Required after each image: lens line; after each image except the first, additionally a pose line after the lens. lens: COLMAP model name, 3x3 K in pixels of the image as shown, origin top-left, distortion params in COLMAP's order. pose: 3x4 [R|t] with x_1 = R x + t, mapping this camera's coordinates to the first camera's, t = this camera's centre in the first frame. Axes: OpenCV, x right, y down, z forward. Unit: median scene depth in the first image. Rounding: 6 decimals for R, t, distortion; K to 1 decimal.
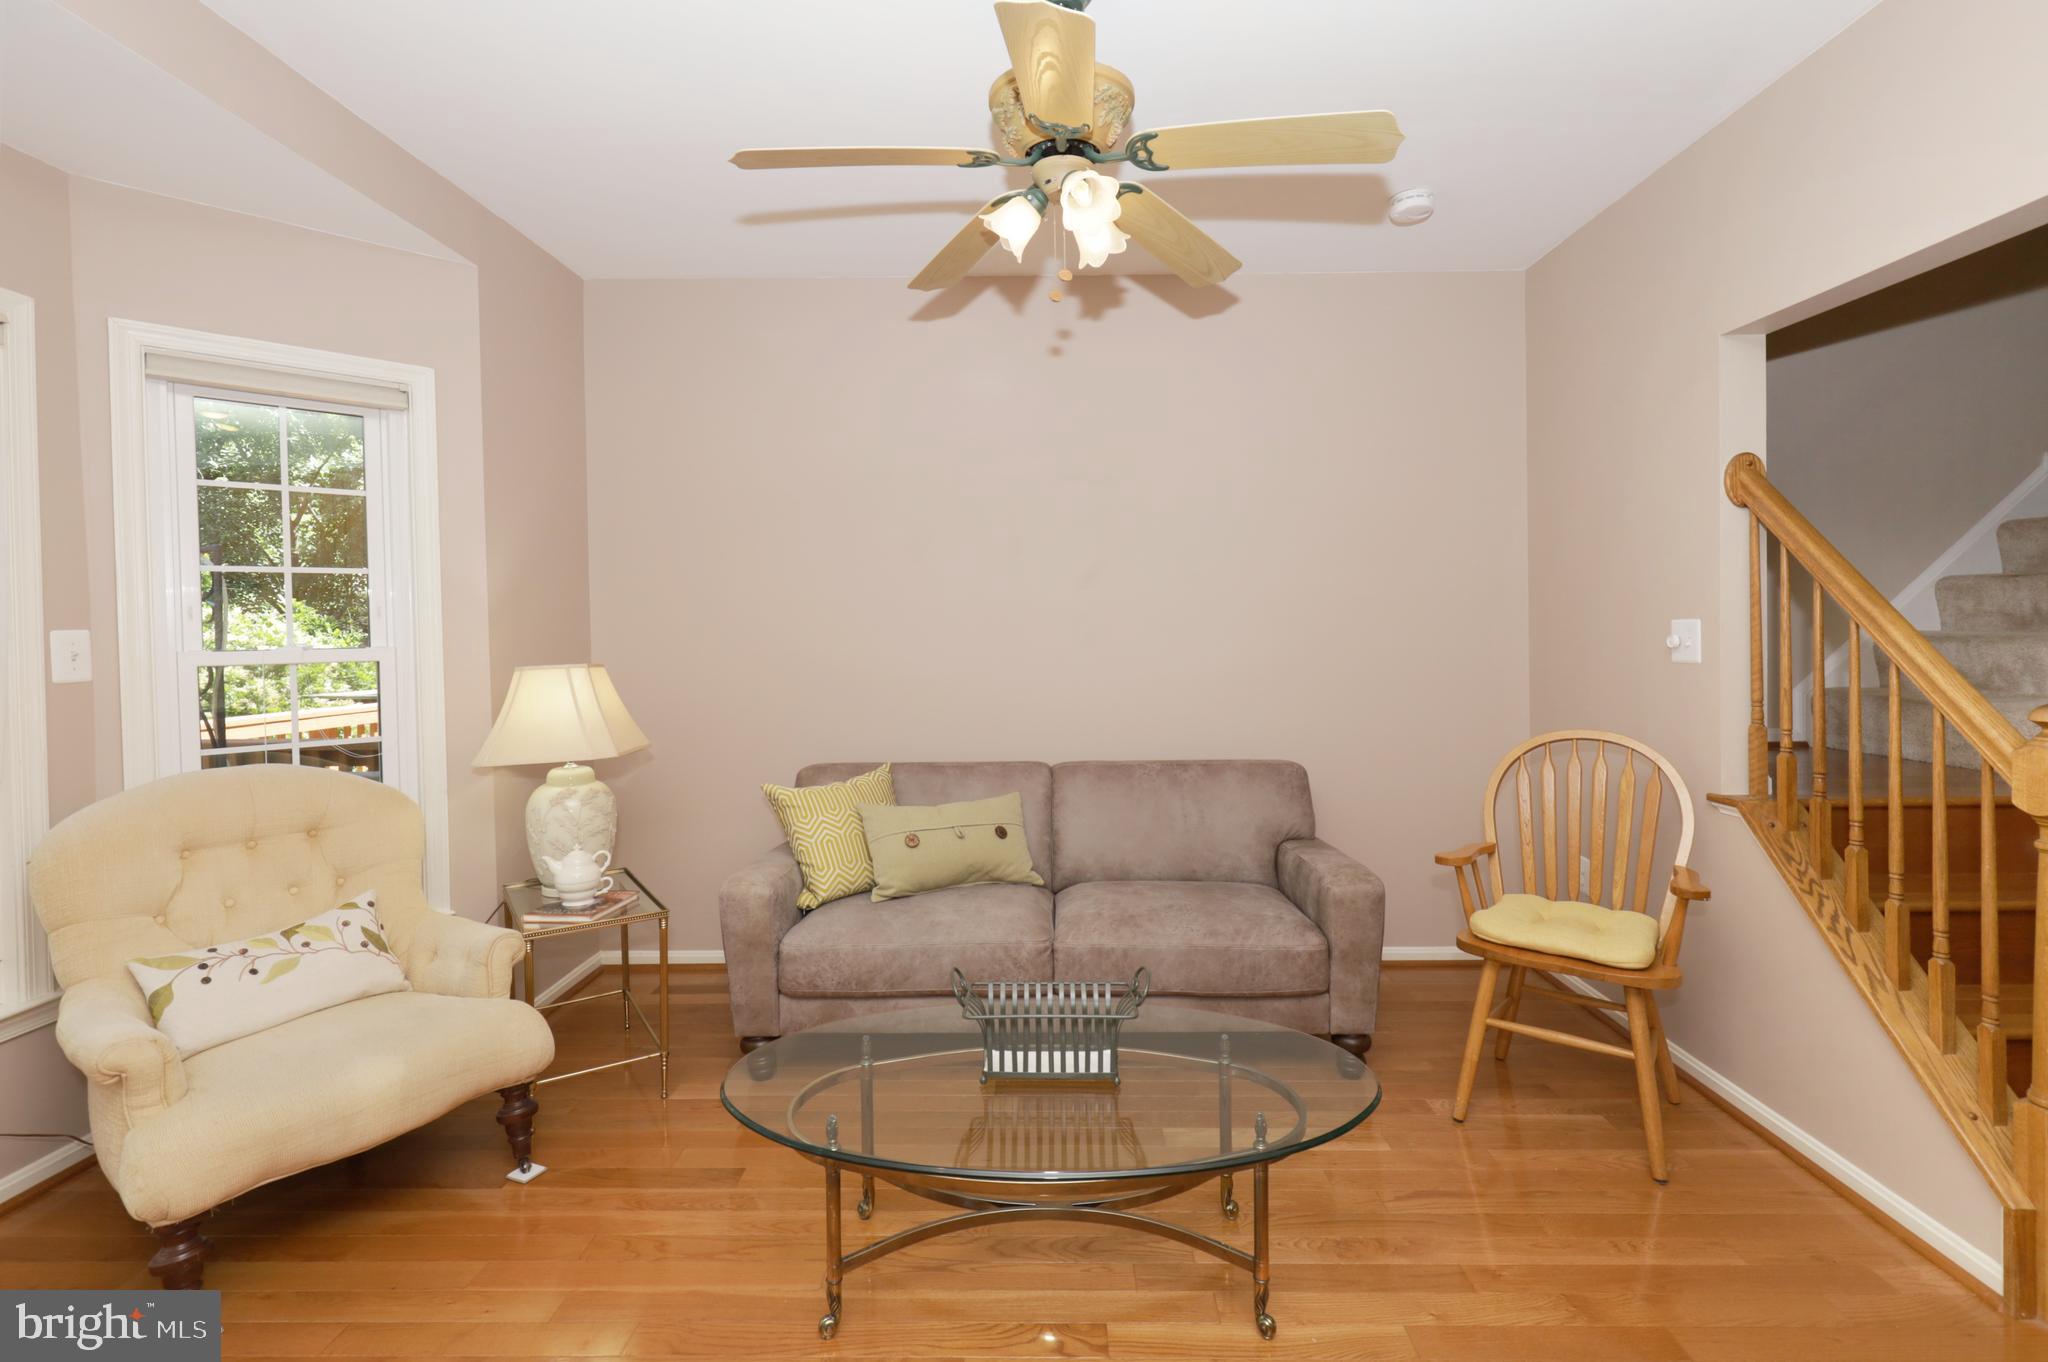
lens RADIAL K [[932.4, 0, 1022.8], [0, 932.4, 669.1], [0, 0, 1]] dist [0.001813, 0.000723]
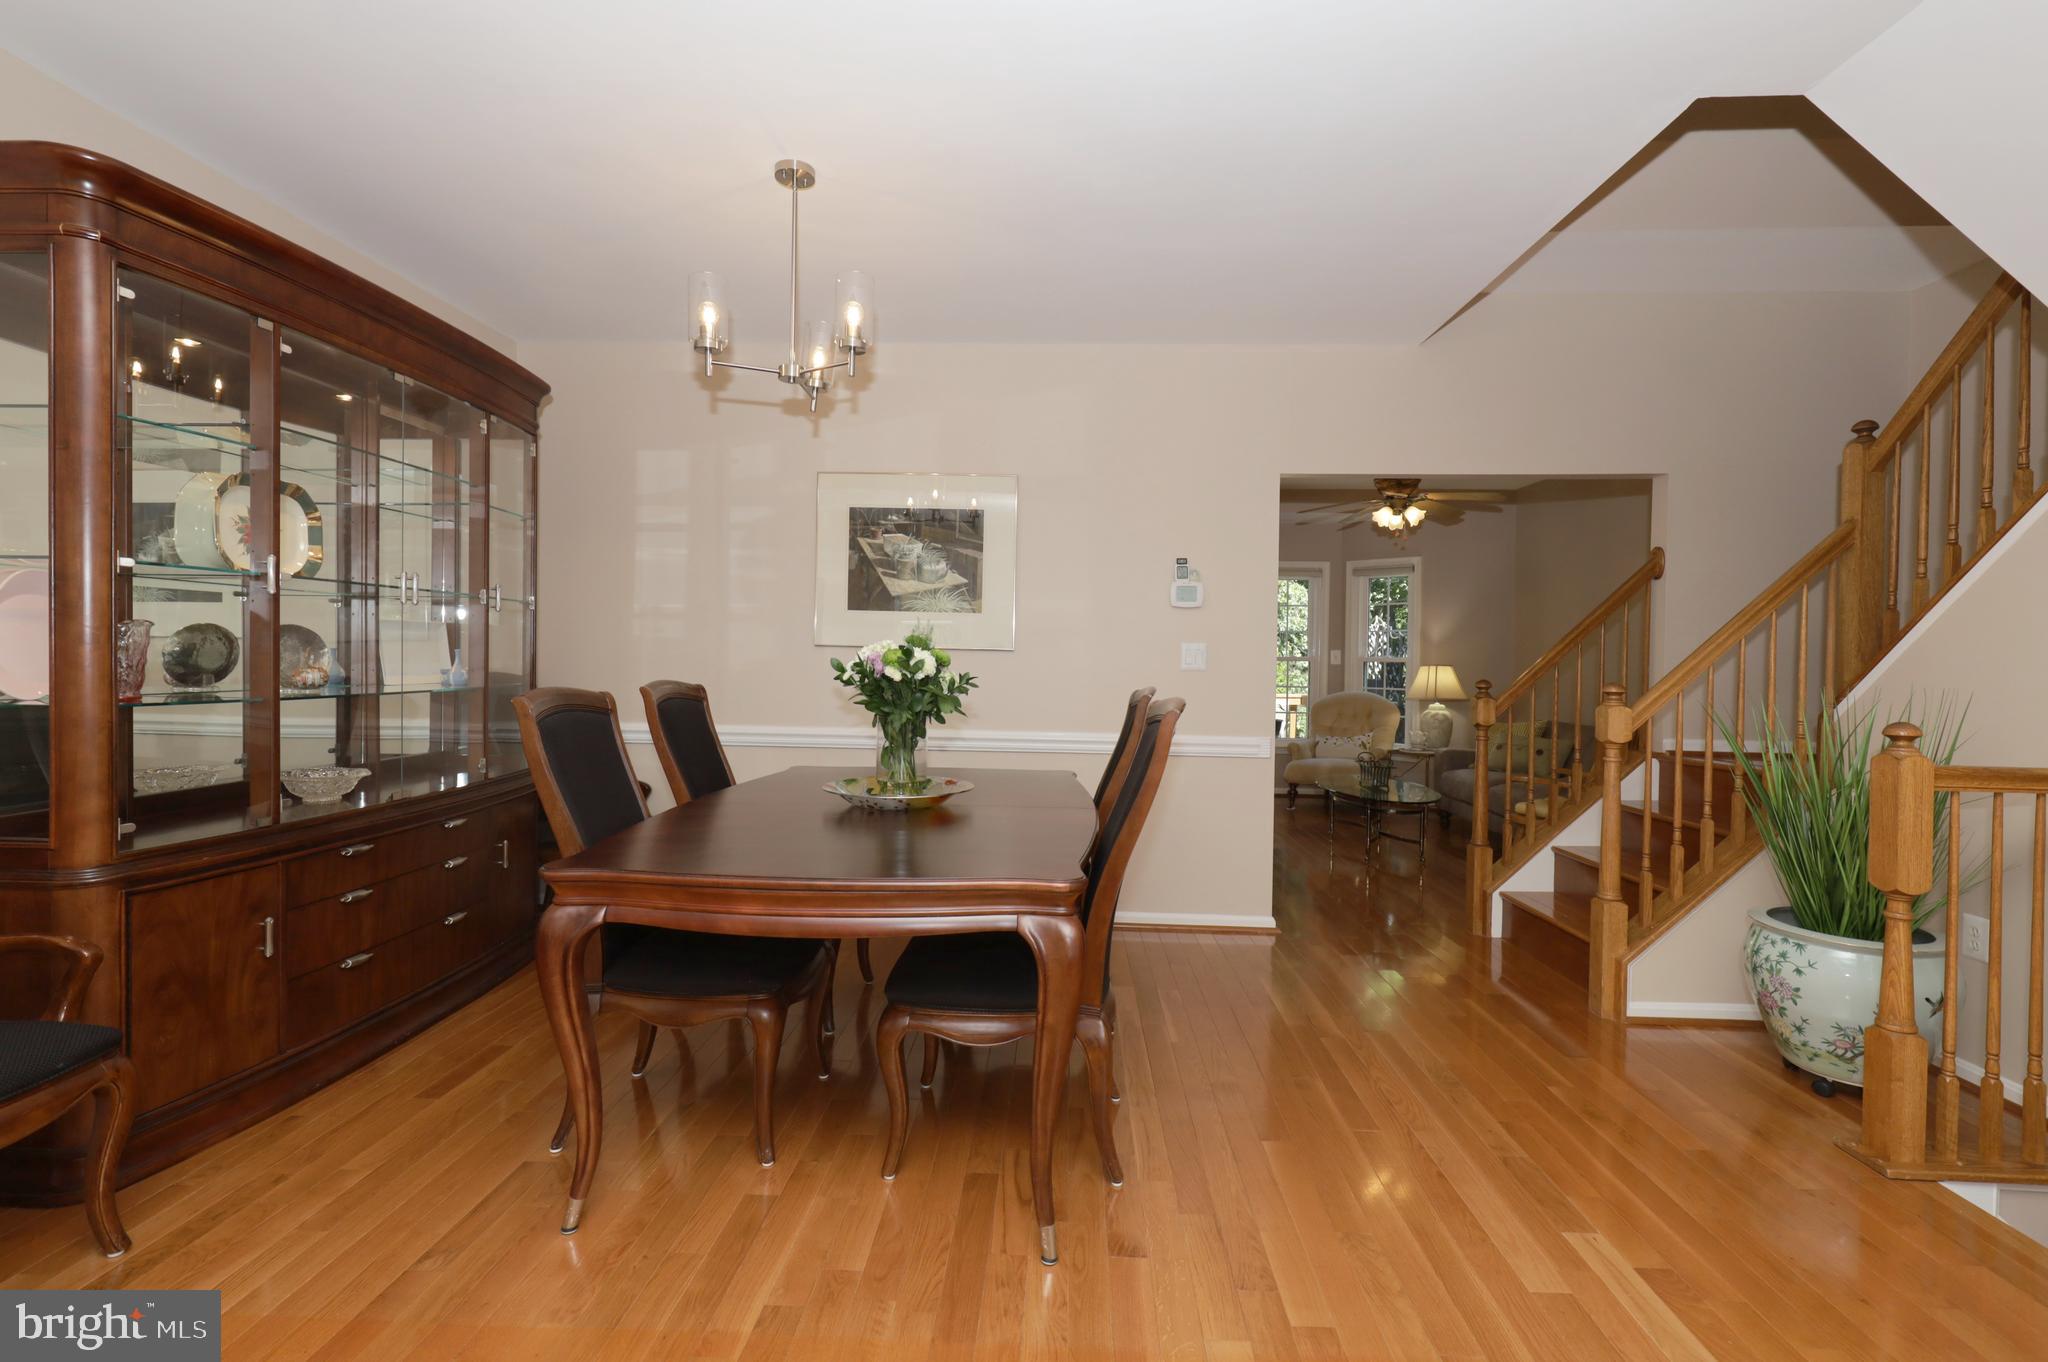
lens RADIAL K [[932.4, 0, 1022.8], [0, 932.4, 669.1], [0, 0, 1]] dist [0.001813, 0.000723]
pose [[-0.030313, 0.024364, -0.999243, 2.602889], [-0.045996, 0.998610, 0.025744, -0.005532], [0.998482, 0.046741, -0.029151, -0.094799]]
